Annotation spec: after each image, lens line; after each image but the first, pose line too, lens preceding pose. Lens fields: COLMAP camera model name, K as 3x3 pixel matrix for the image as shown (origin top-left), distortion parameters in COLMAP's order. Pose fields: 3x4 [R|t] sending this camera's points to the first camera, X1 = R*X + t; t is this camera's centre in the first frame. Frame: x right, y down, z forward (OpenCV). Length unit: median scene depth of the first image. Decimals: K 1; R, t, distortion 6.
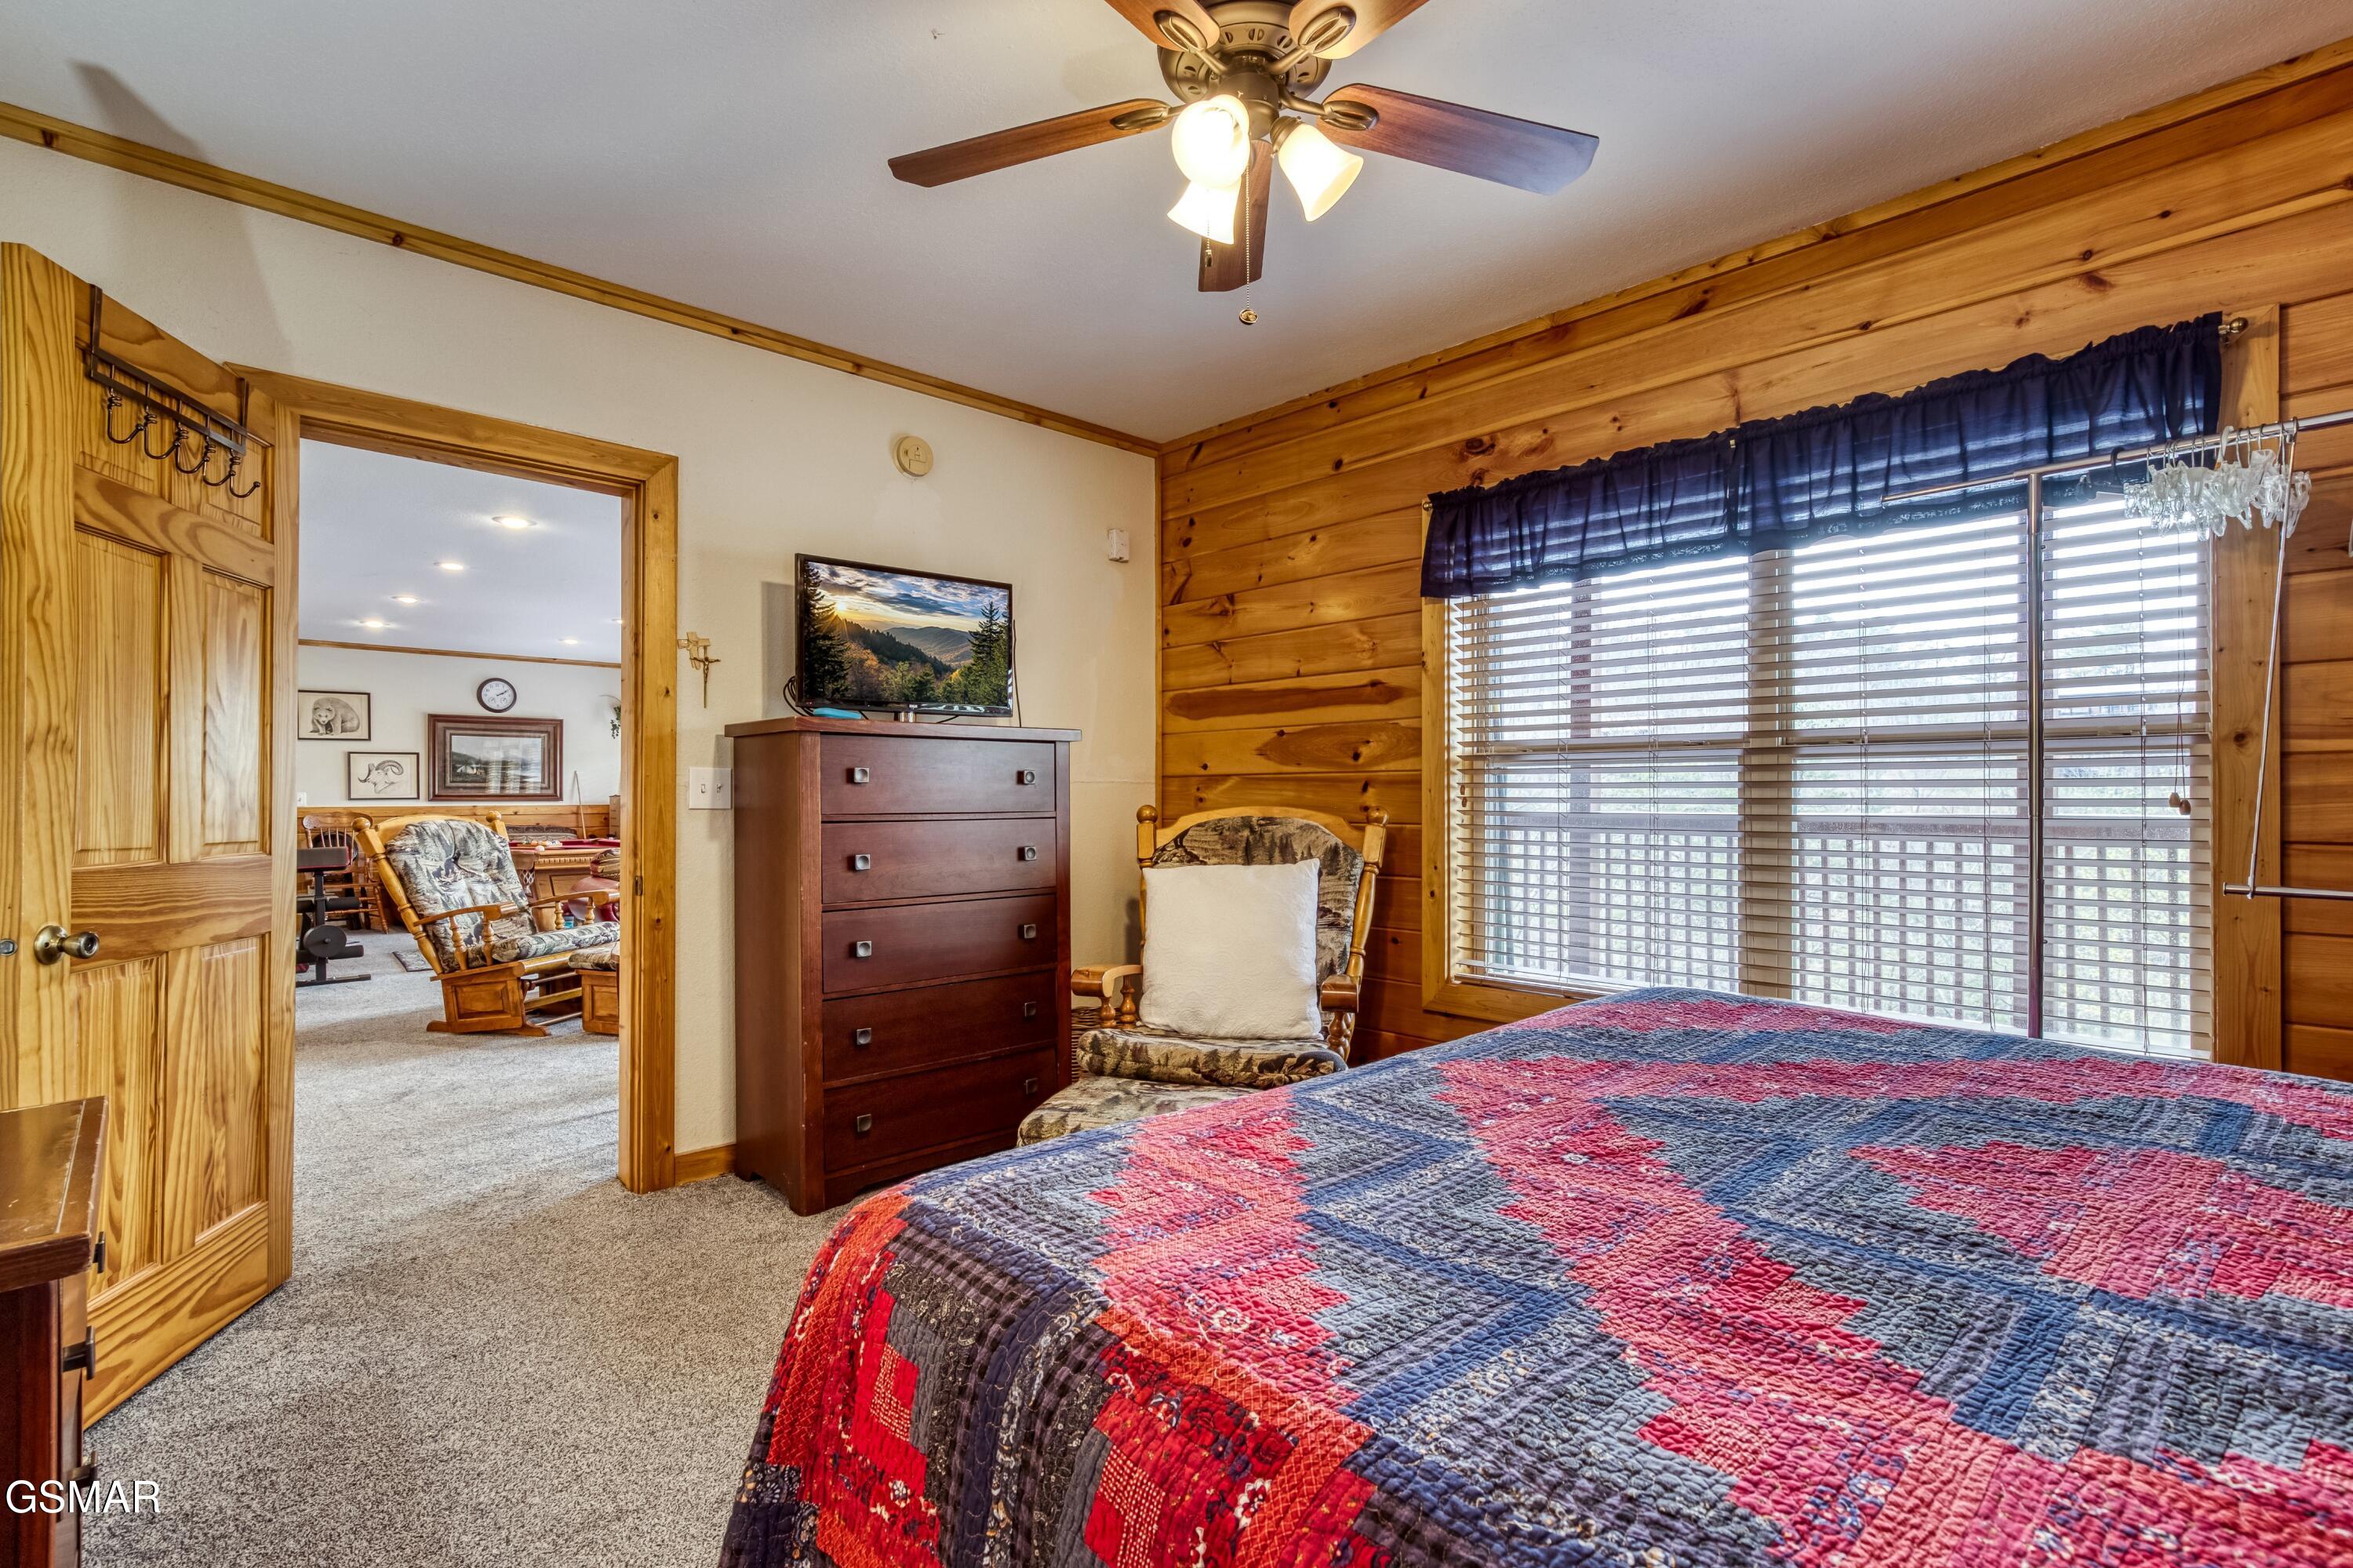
lens RADIAL K [[1131.4, 0, 1176.5], [0, 1131.4, 784.0], [0, 0, 1]] dist [0.002433, 0.000343]
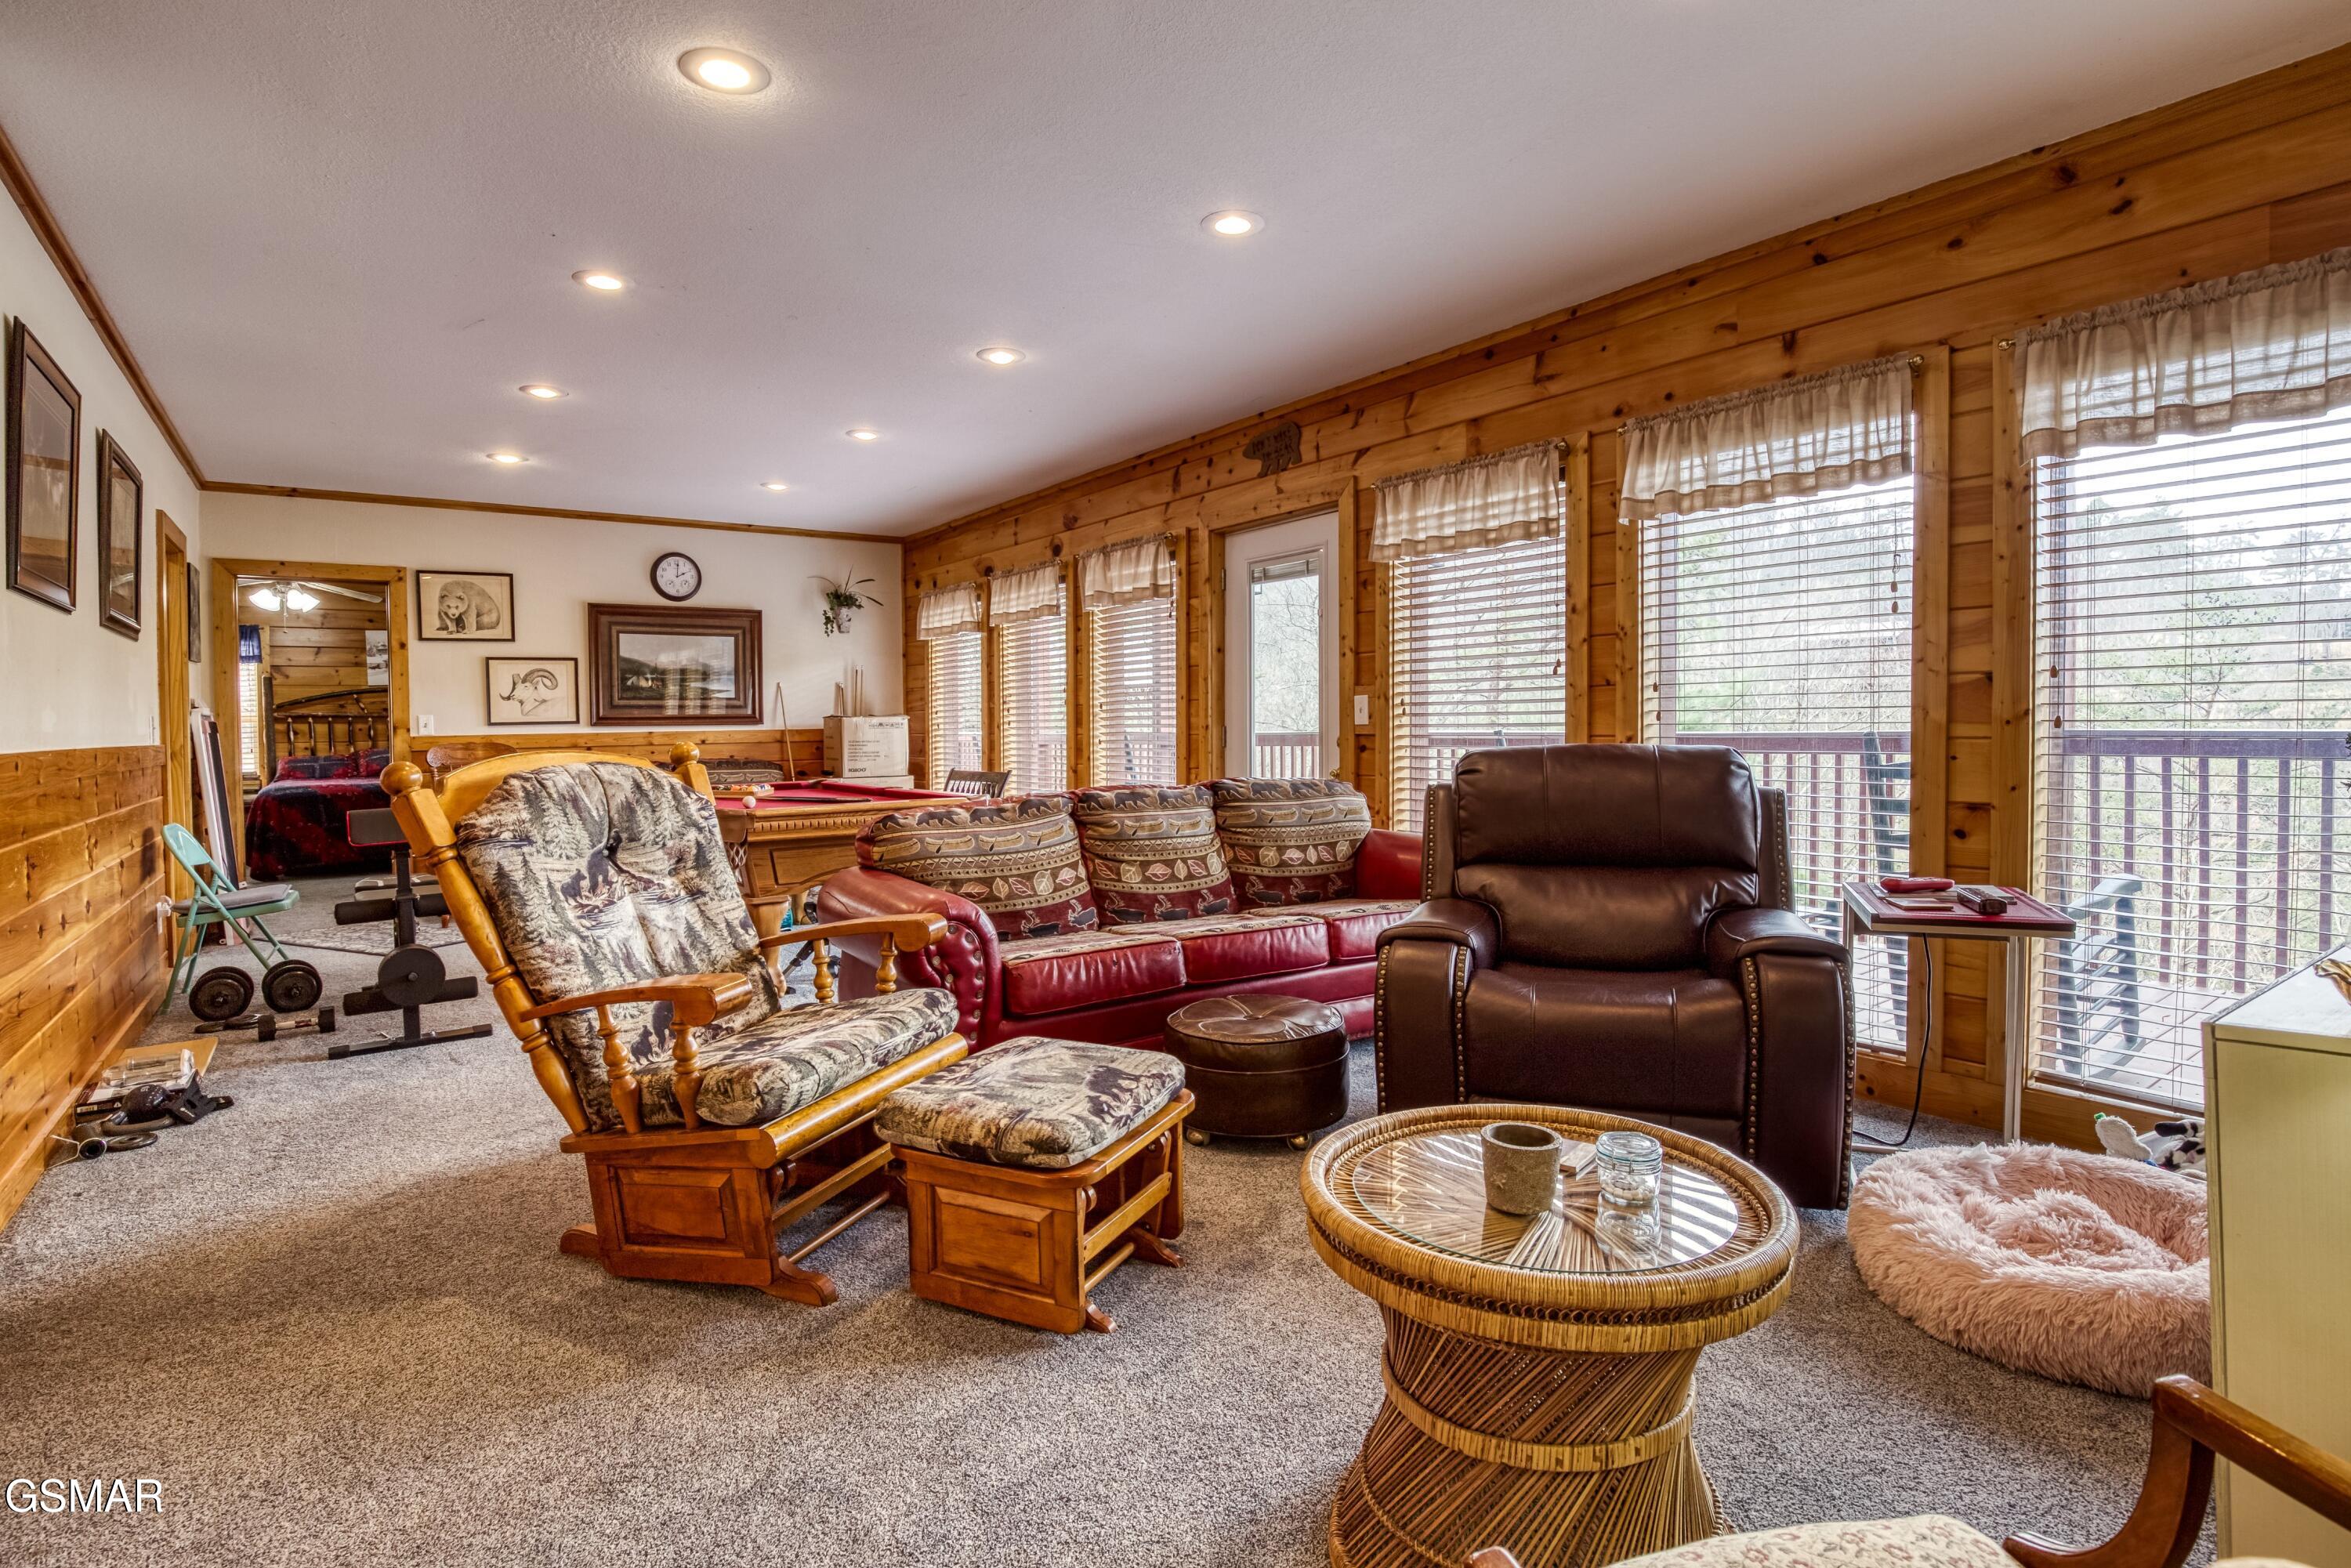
lens RADIAL K [[1200.8, 0, 1171.6], [0, 1200.8, 730.8], [0, 0, 1]] dist [-0.029281, 0.000172]
pose [[0.989563, -0.008645, -0.143841, -0.336573], [0.011878, 0.999695, 0.021632, 0.010982], [0.143610, -0.023115, 0.989364, 0.546096]]
